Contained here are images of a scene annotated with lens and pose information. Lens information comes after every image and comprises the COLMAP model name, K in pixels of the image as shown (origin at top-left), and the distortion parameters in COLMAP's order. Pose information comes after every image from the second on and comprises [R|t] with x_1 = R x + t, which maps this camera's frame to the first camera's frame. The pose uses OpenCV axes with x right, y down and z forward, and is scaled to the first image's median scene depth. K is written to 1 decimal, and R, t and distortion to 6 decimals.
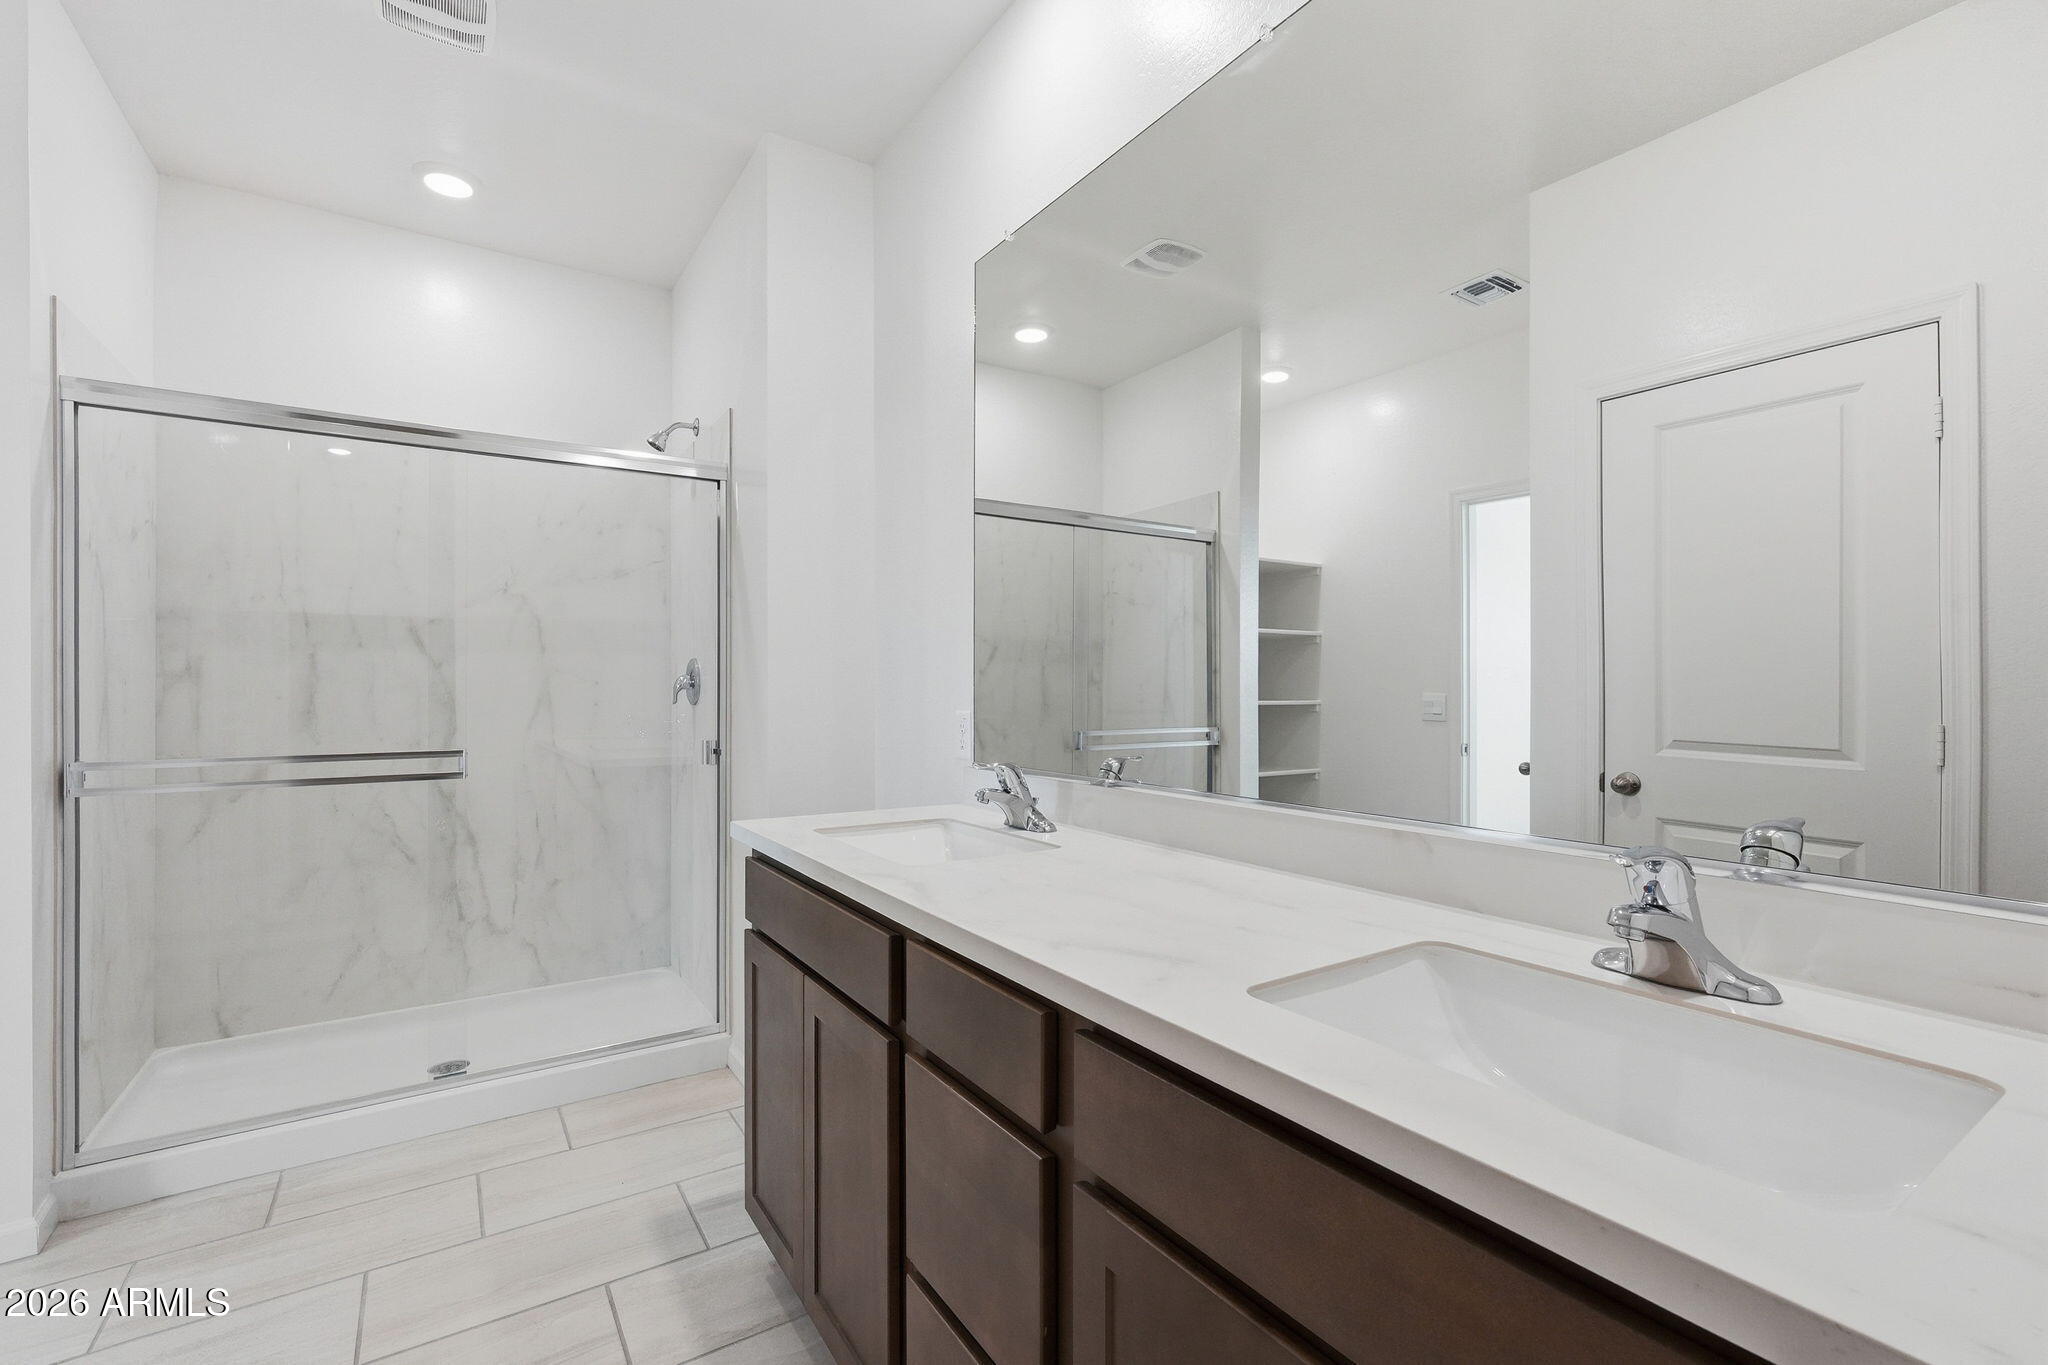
lens RADIAL K [[911.0, 0, 1040.4], [0, 911.0, 682.2], [0, 0, 1]] dist [-0.013762, 0.007110]
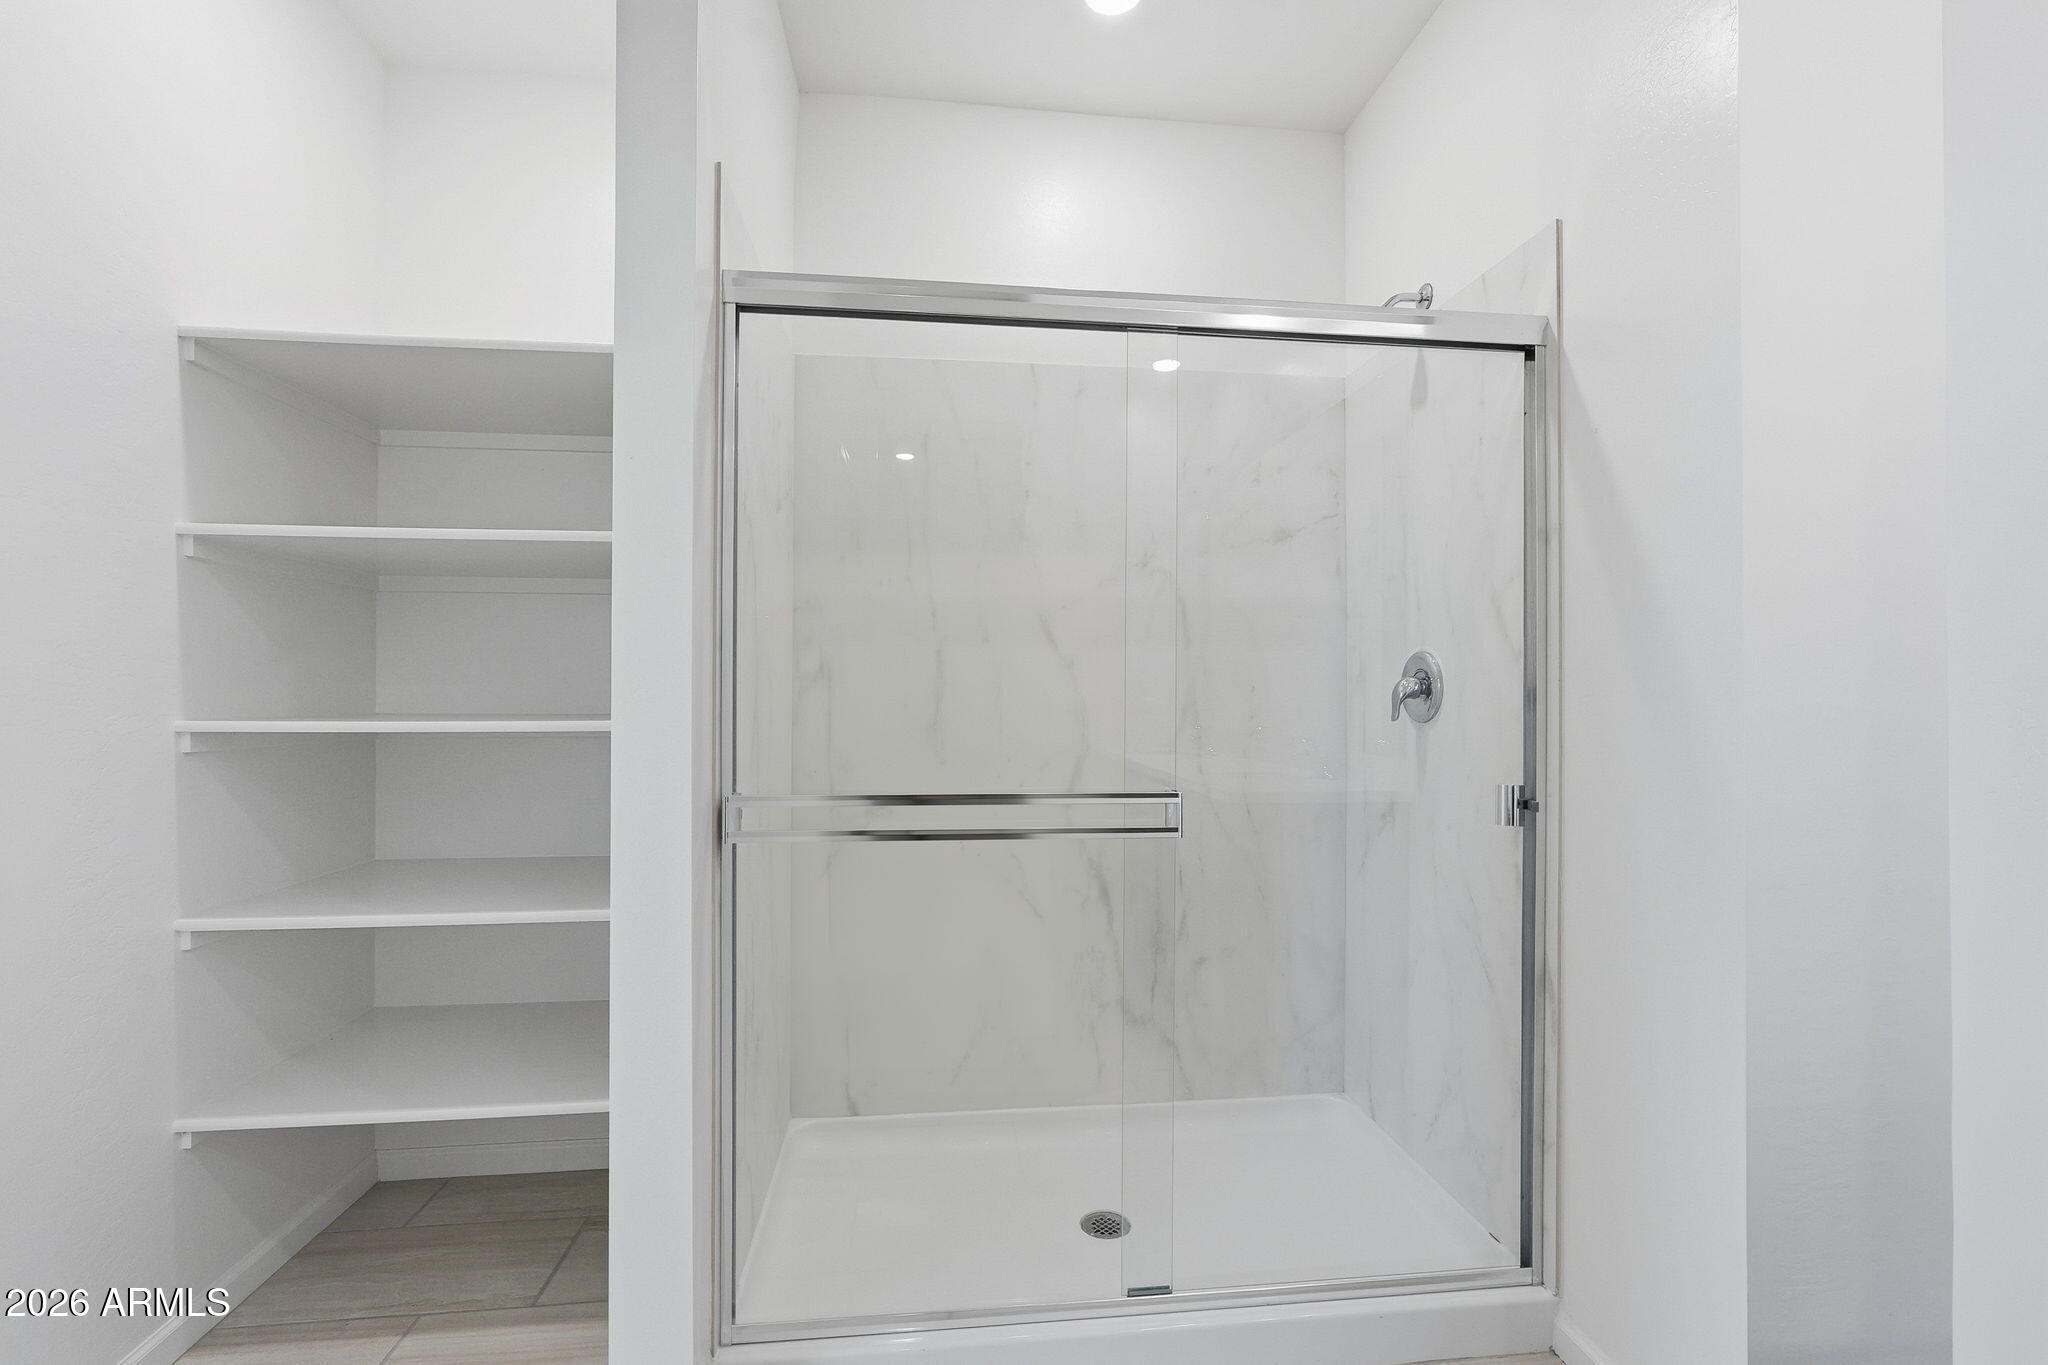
lens RADIAL K [[911.0, 0, 1034.8], [0, 911.0, 681.7], [0, 0, 1]] dist [-0.013762, 0.007110]
pose [[0.892054, -0.000035, -0.451928, -0.380266], [-0.003141, 0.999975, -0.006277, 0.000676], [0.451917, 0.007019, 0.892032, 0.333756]]
